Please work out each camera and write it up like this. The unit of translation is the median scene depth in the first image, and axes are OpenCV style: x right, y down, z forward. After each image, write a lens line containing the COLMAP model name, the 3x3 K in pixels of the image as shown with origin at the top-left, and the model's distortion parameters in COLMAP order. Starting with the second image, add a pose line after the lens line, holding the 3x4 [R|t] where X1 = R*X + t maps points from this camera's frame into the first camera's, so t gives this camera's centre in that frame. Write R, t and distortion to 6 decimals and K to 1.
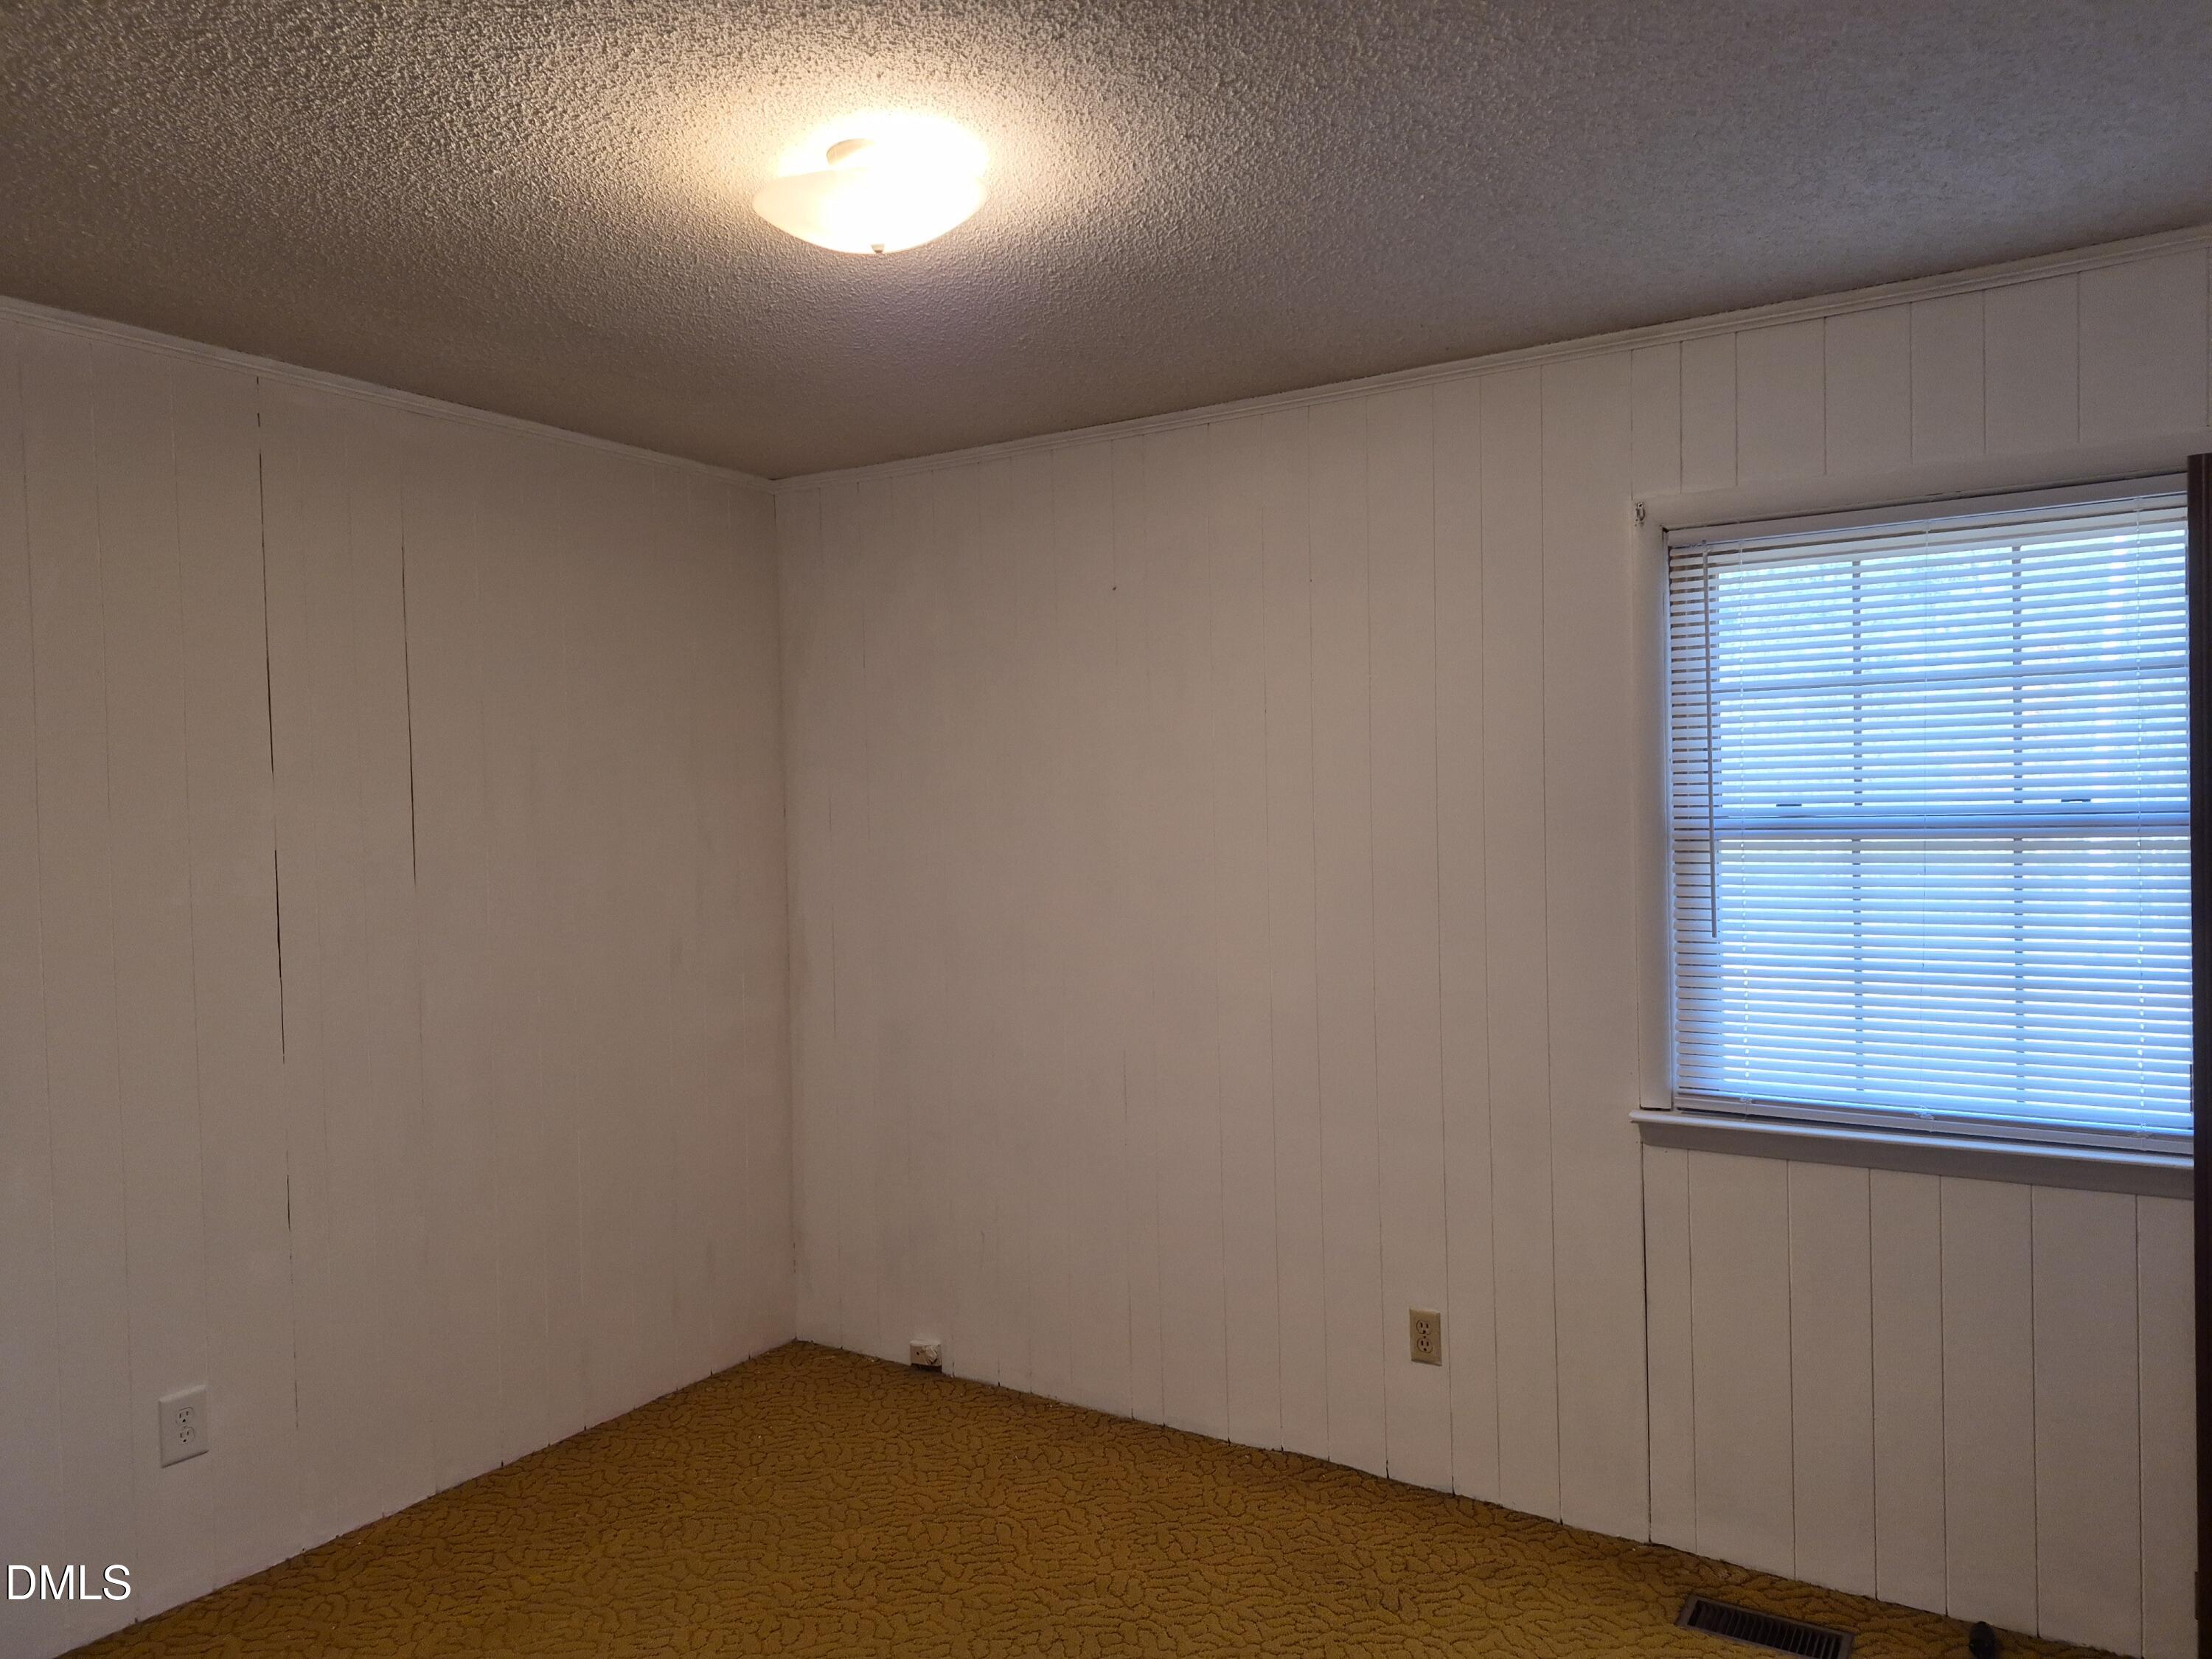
lens RADIAL K [[1569.0, 0, 1106.0], [0, 1569.0, 829.5], [0, 0, 1]] dist [-0.000553, -0.000235]
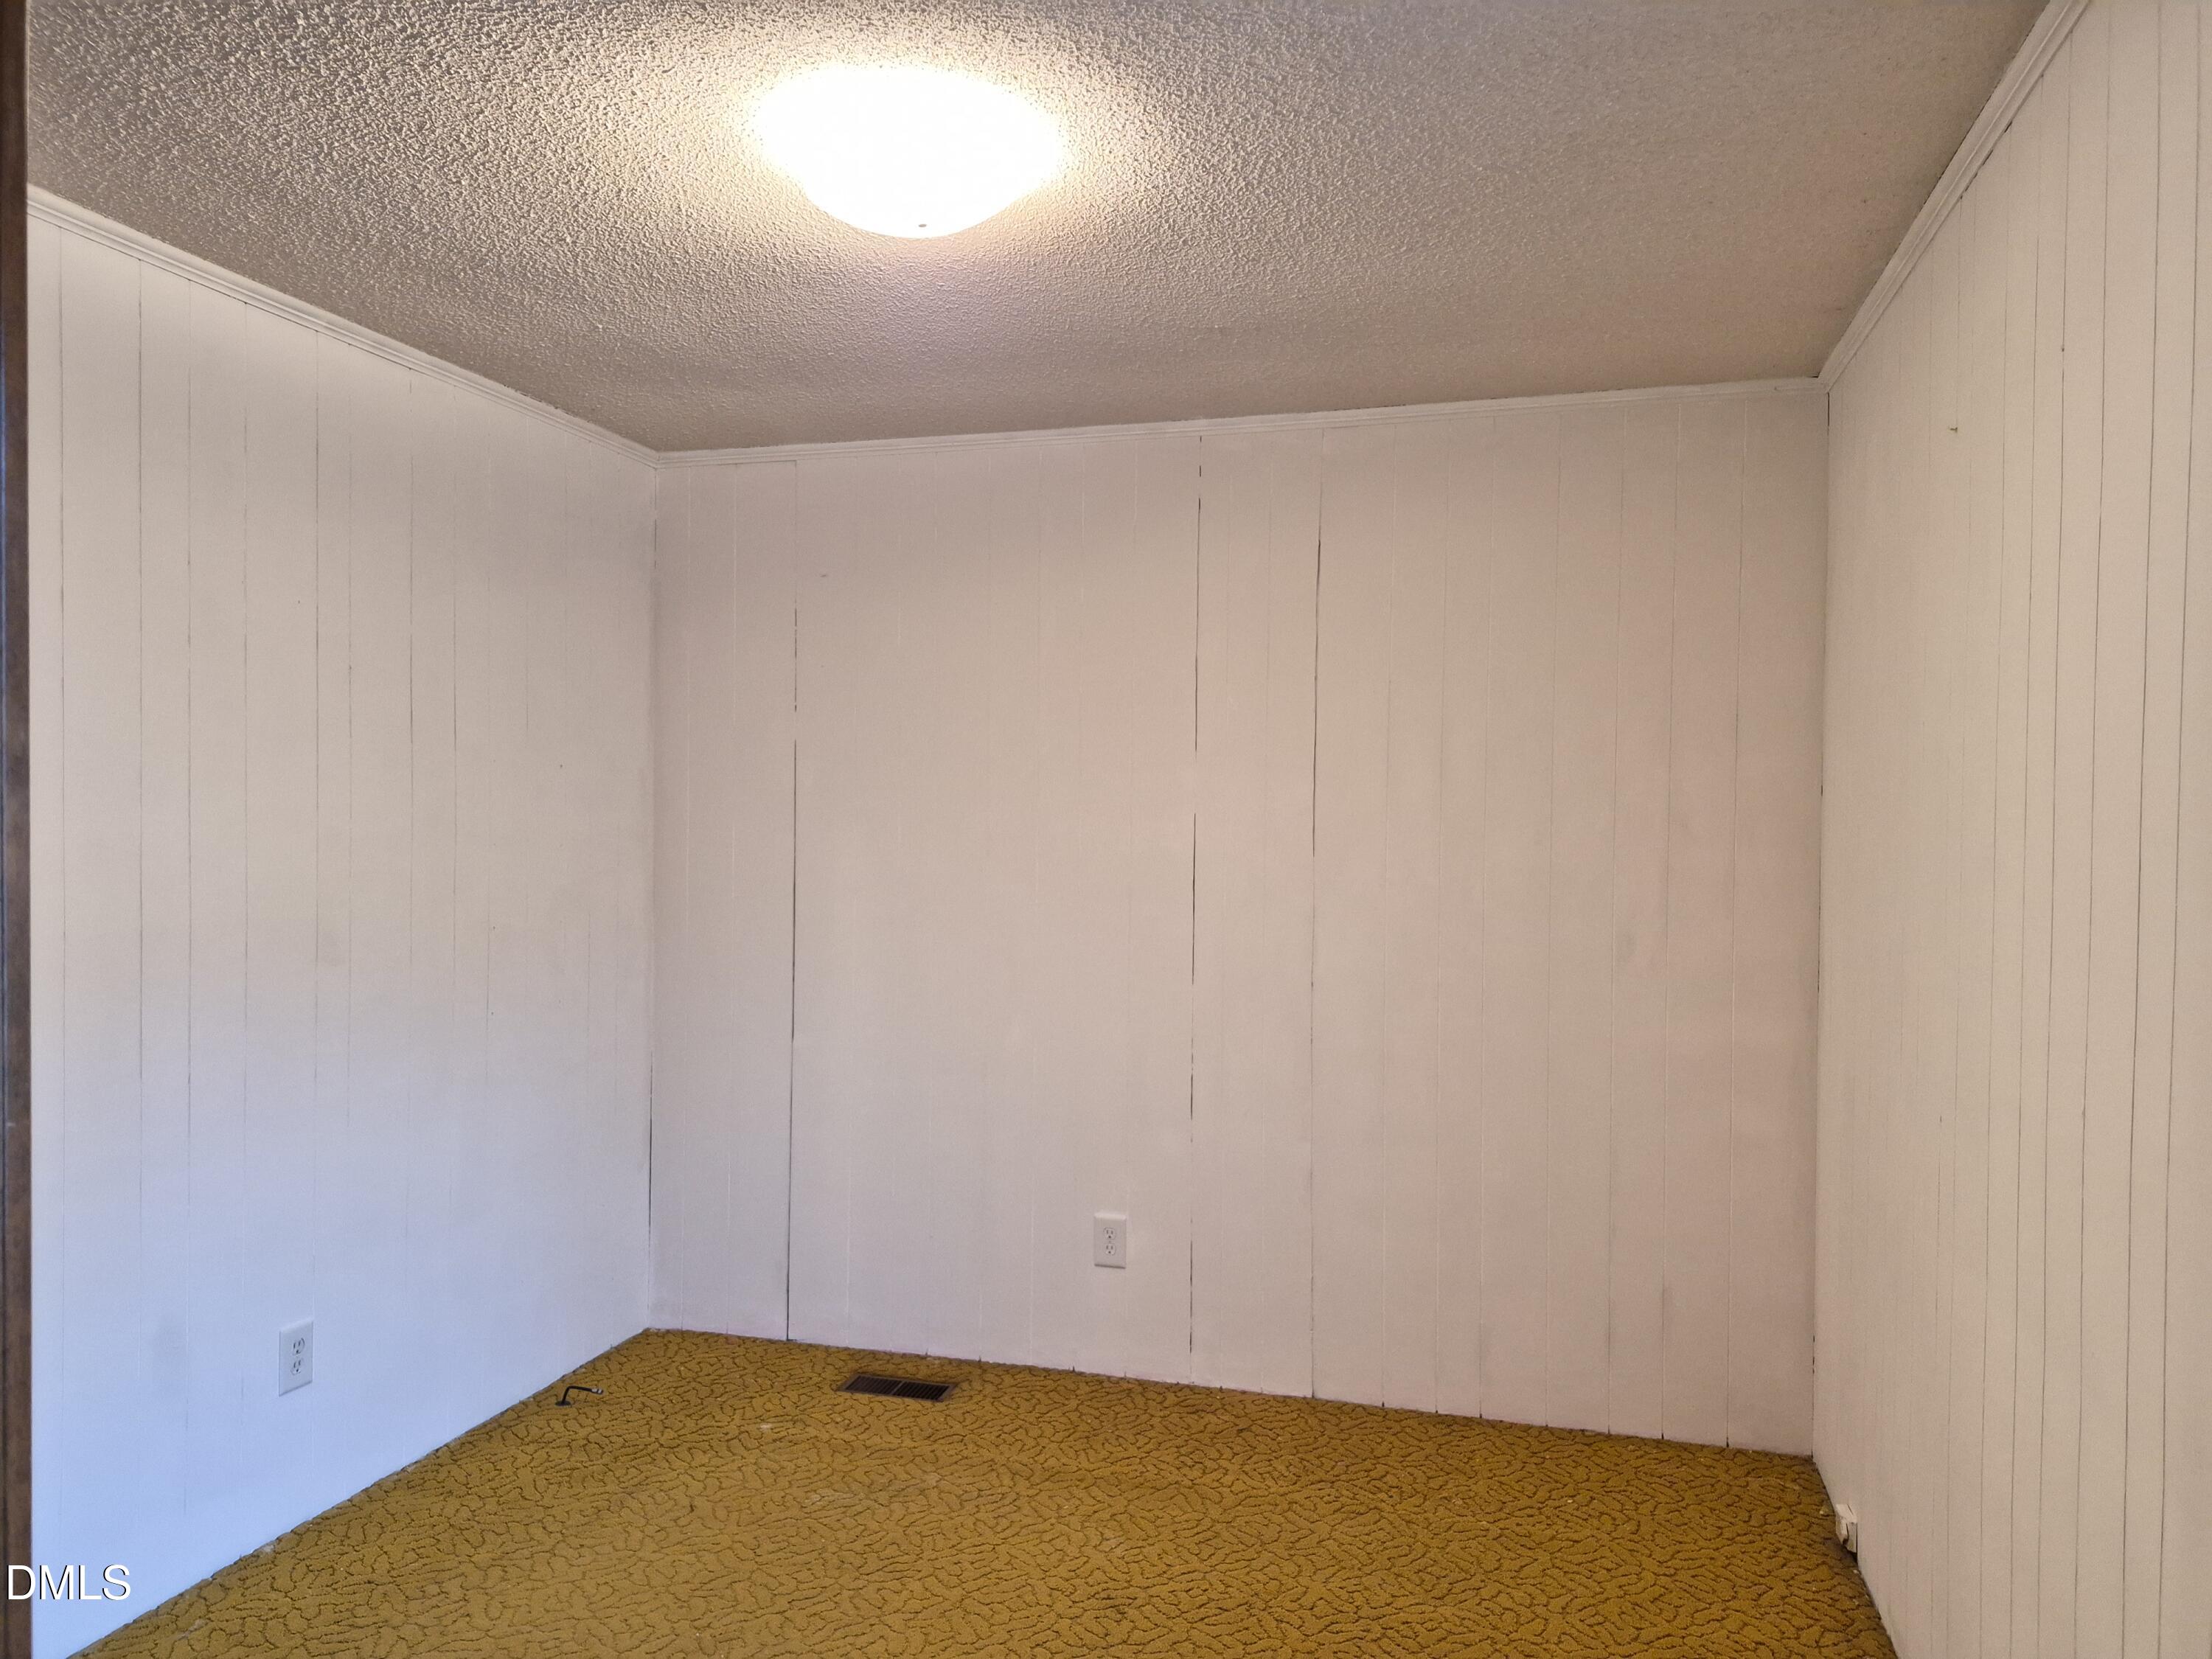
lens RADIAL K [[1543.3, 0, 1093.9], [0, 1543.3, 839.8], [0, 0, 1]] dist [0.102110, -0.103788]
pose [[0.265607, 0.024735, -0.963764, 0.599201], [-0.029817, 0.999403, 0.017432, 0.013819], [0.963620, 0.024107, 0.266186, 0.555588]]
